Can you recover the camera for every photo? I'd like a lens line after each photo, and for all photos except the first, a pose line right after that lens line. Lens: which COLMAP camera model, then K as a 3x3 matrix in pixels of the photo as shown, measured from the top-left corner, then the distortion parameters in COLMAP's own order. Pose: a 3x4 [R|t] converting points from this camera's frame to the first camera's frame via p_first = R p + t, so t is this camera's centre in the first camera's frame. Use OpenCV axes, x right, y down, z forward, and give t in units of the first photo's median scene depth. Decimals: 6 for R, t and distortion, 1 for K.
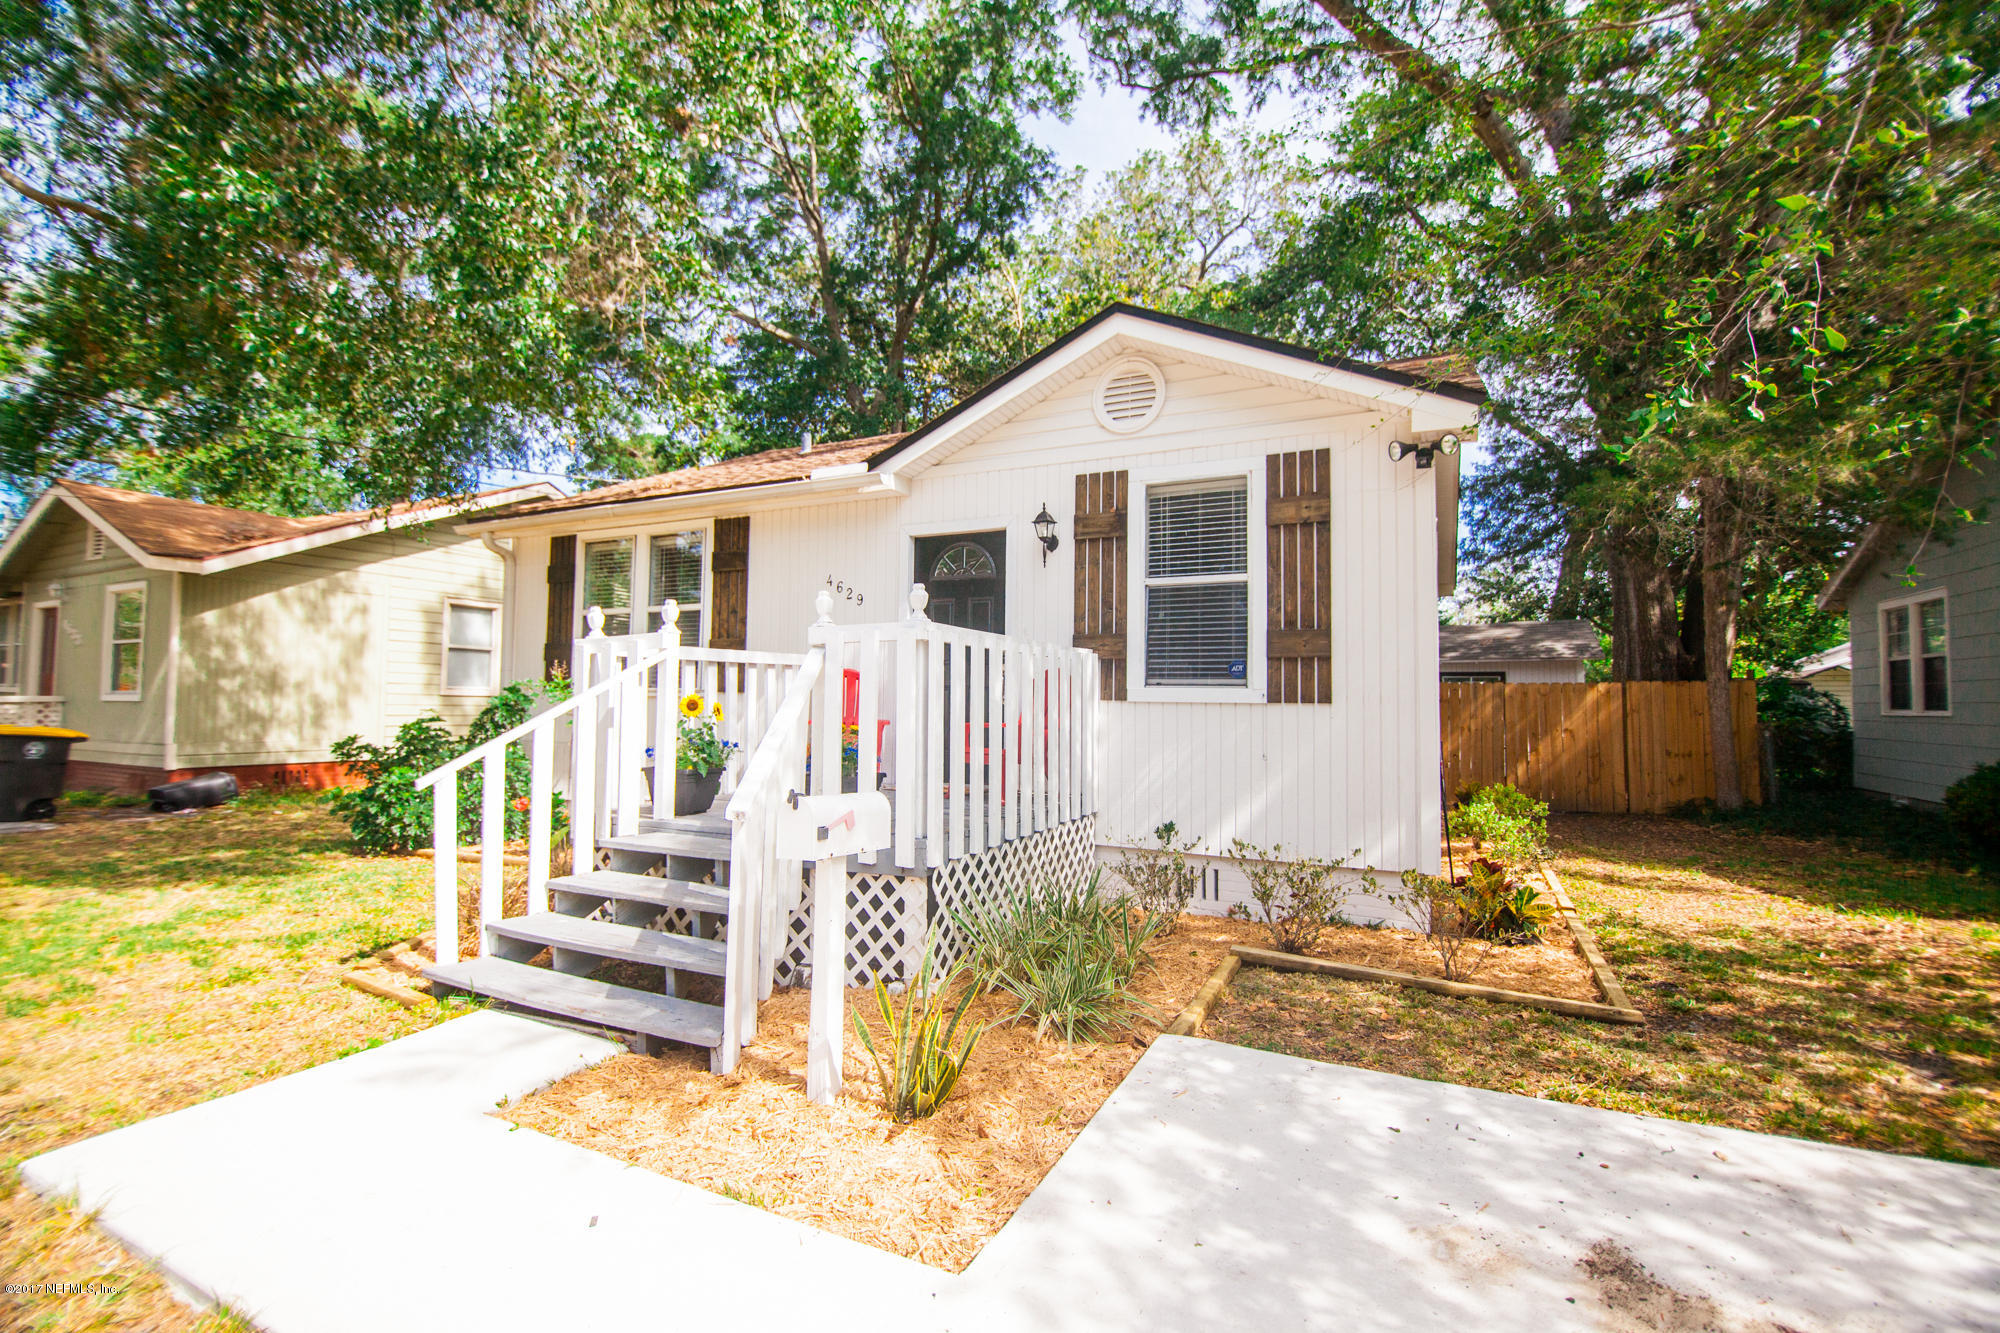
lens RADIAL K [[902.5, 0, 1000.0], [0, 902.5, 666.5], [0, 0, 1]] dist [-0.002334, -0.009300]
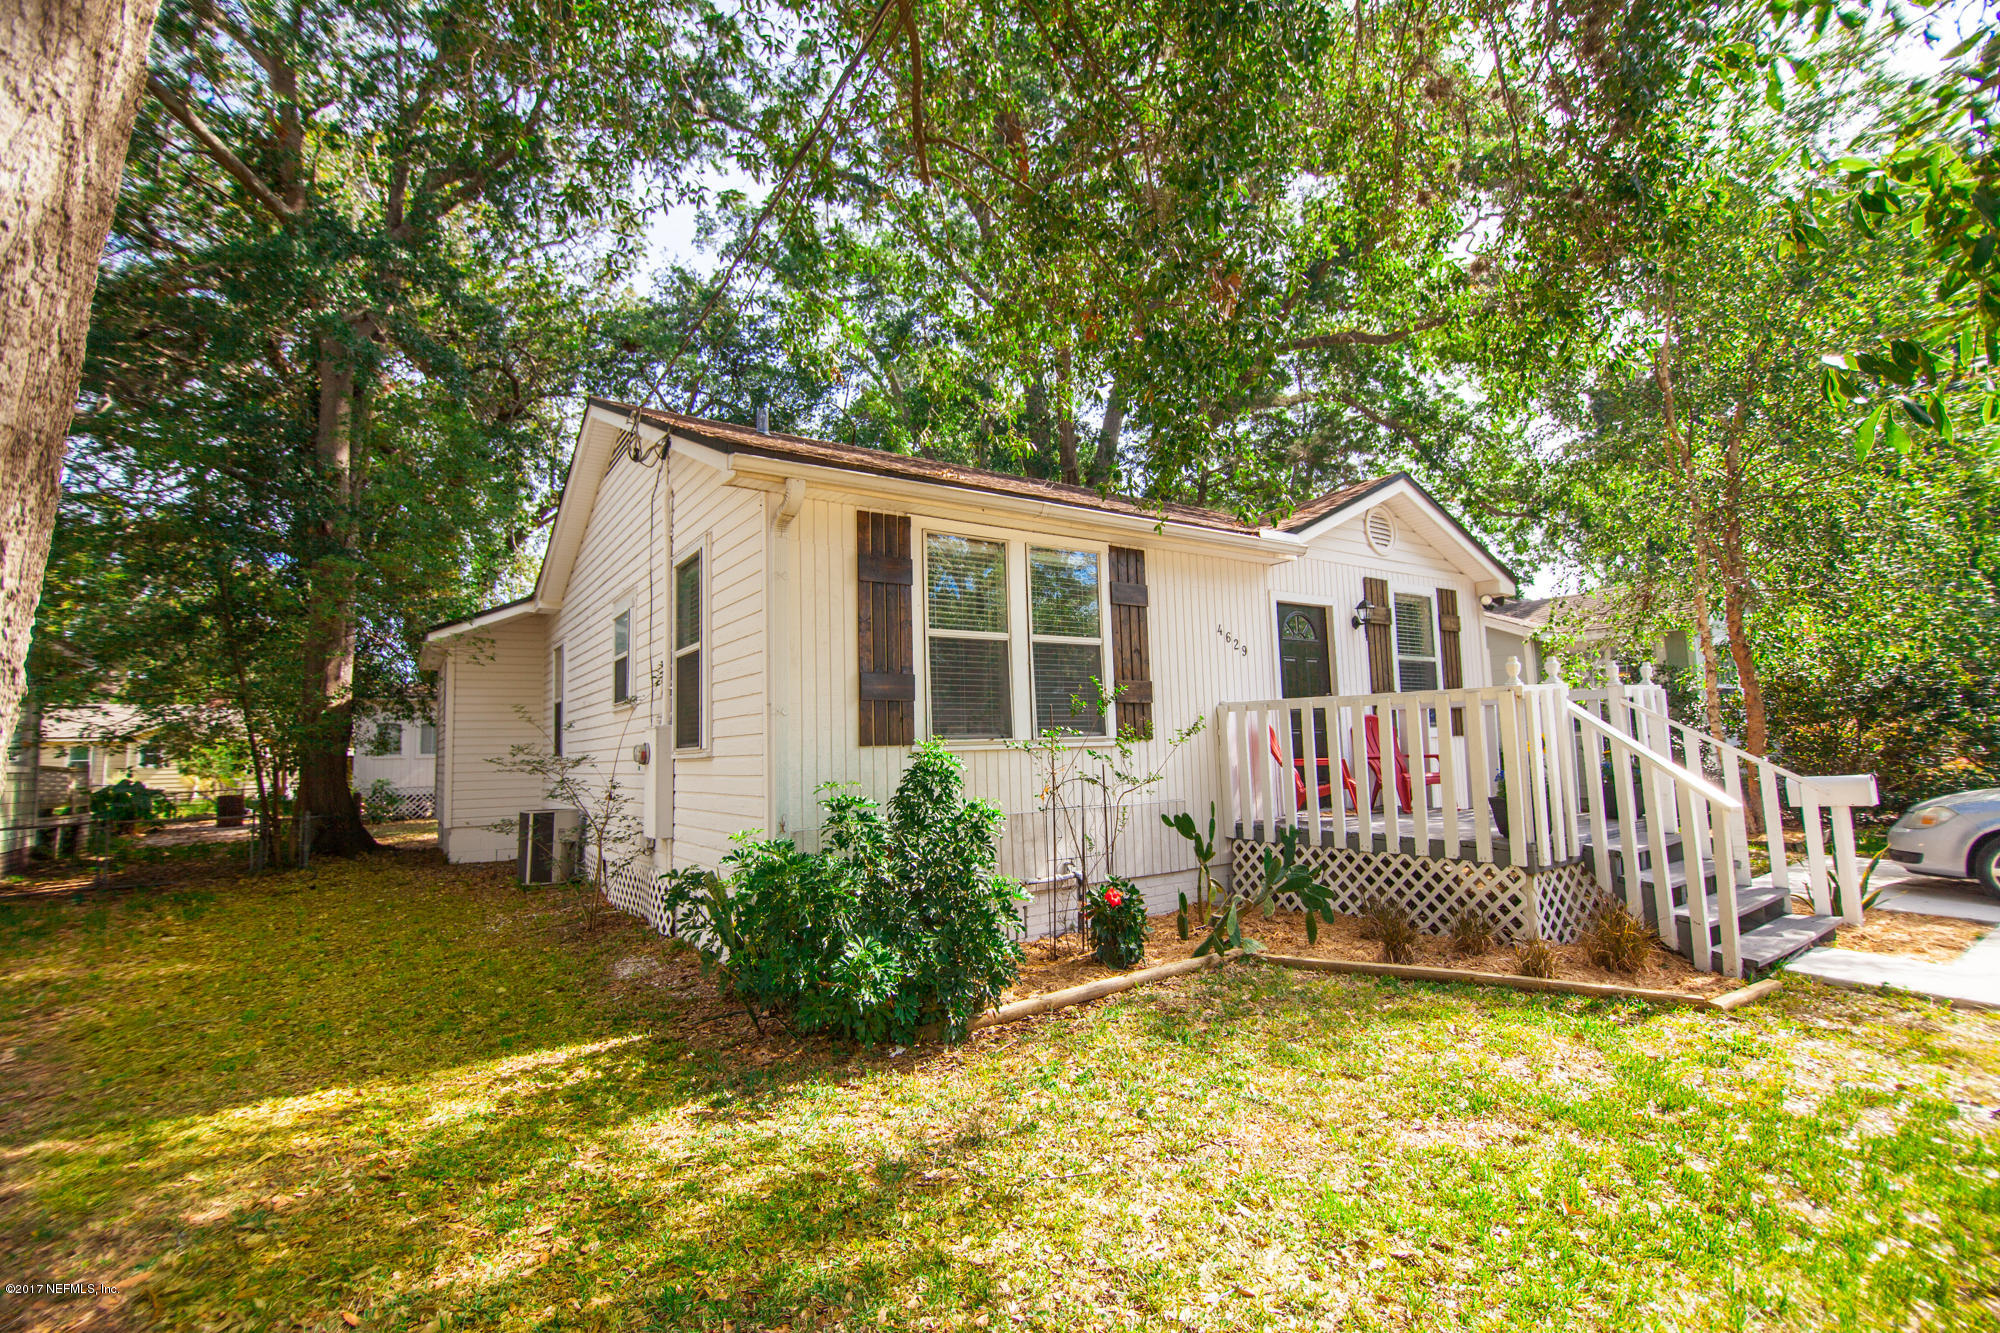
lens RADIAL K [[902.5, 0, 1000.0], [0, 902.5, 666.5], [0, 0, 1]] dist [-0.002334, -0.009300]
pose [[0.480134, 0.052516, 0.875622, -1.413100], [-0.004463, 0.998340, -0.057429, 0.010591], [-0.877184, 0.023666, 0.479571, 0.828894]]
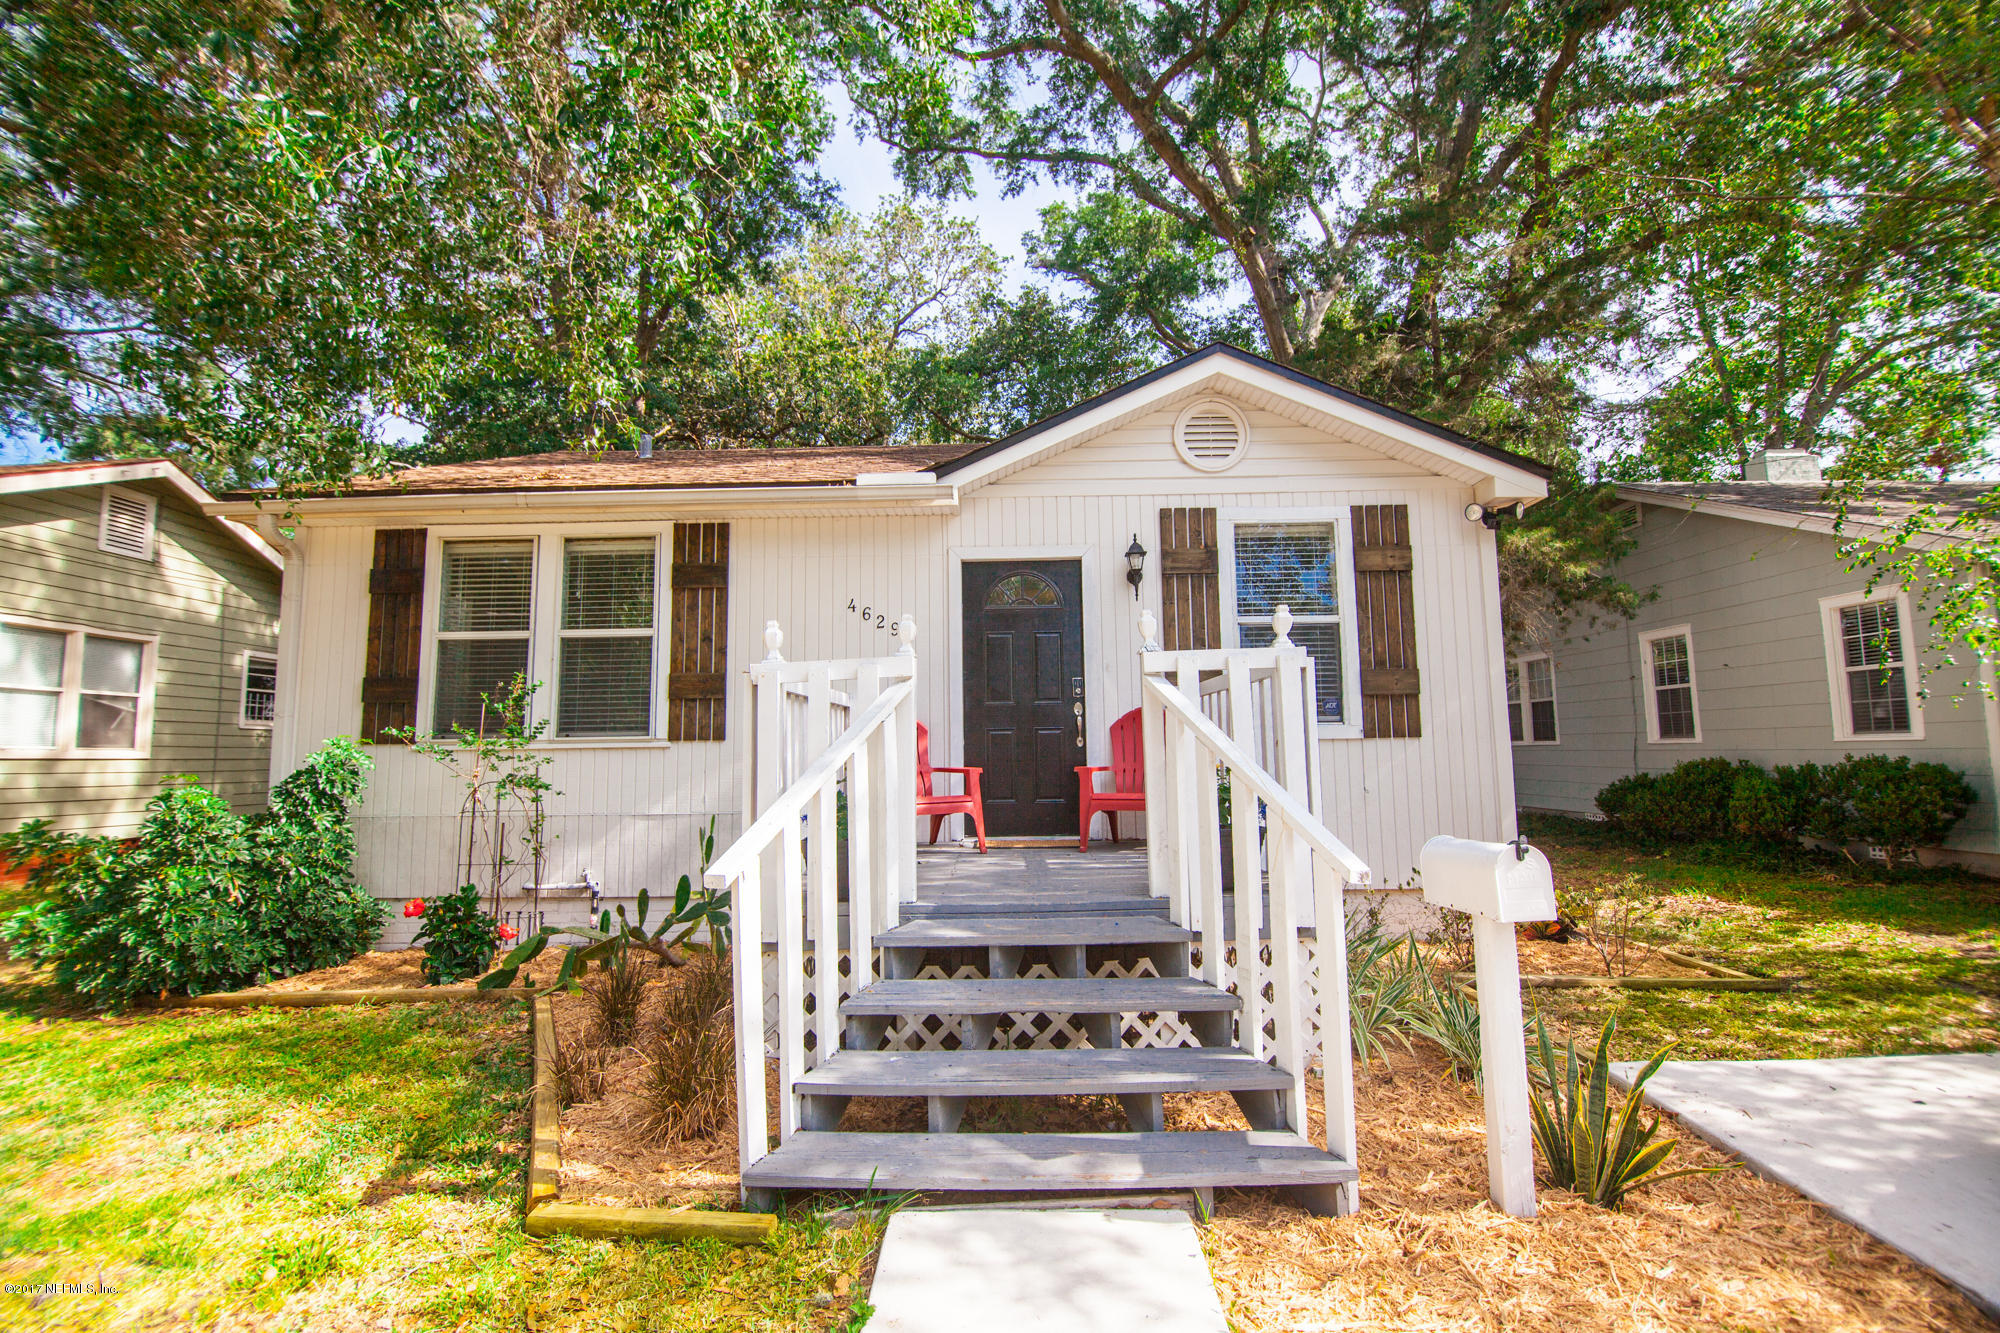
lens RADIAL K [[885.4, 0, 1000.0], [0, 885.4, 666.5], [0, 0, 1]] dist [-0.002837, -0.000478]
pose [[0.905681, 0.017607, 0.423594, -0.475463], [0.006113, 0.998491, -0.054573, 0.009883], [-0.423916, 0.052015, 0.904207, 0.216950]]
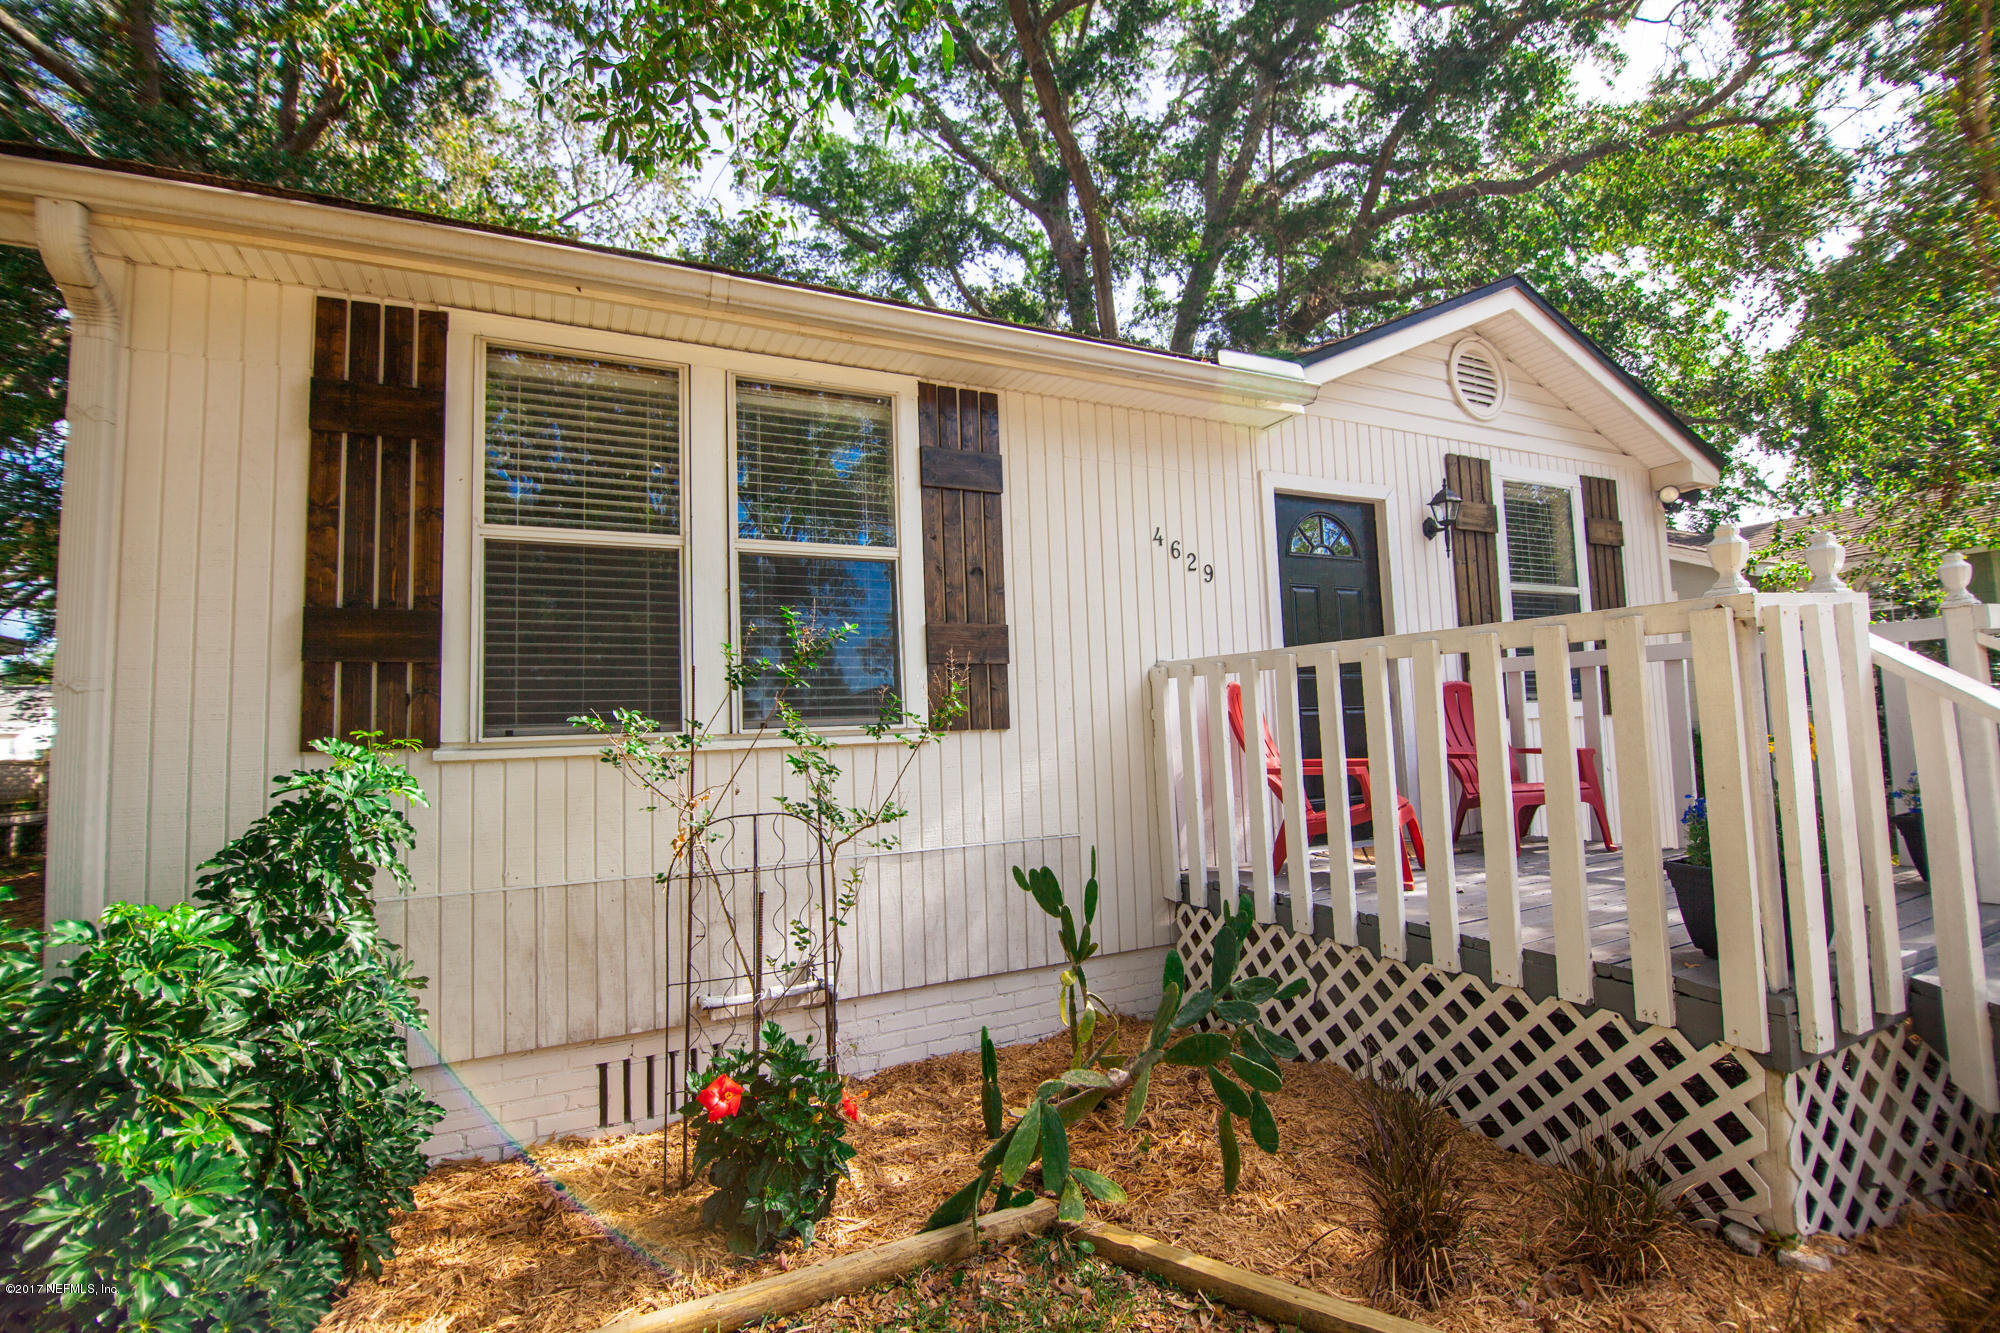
lens RADIAL K [[902.5, 0, 1000.0], [0, 902.5, 666.5], [0, 0, 1]] dist [-0.002334, -0.009300]
pose [[0.607903, 0.021772, 0.793713, -0.841010], [0.008670, 0.999382, -0.034054, 0.013587], [-0.793964, 0.027583, 0.607339, 0.825555]]
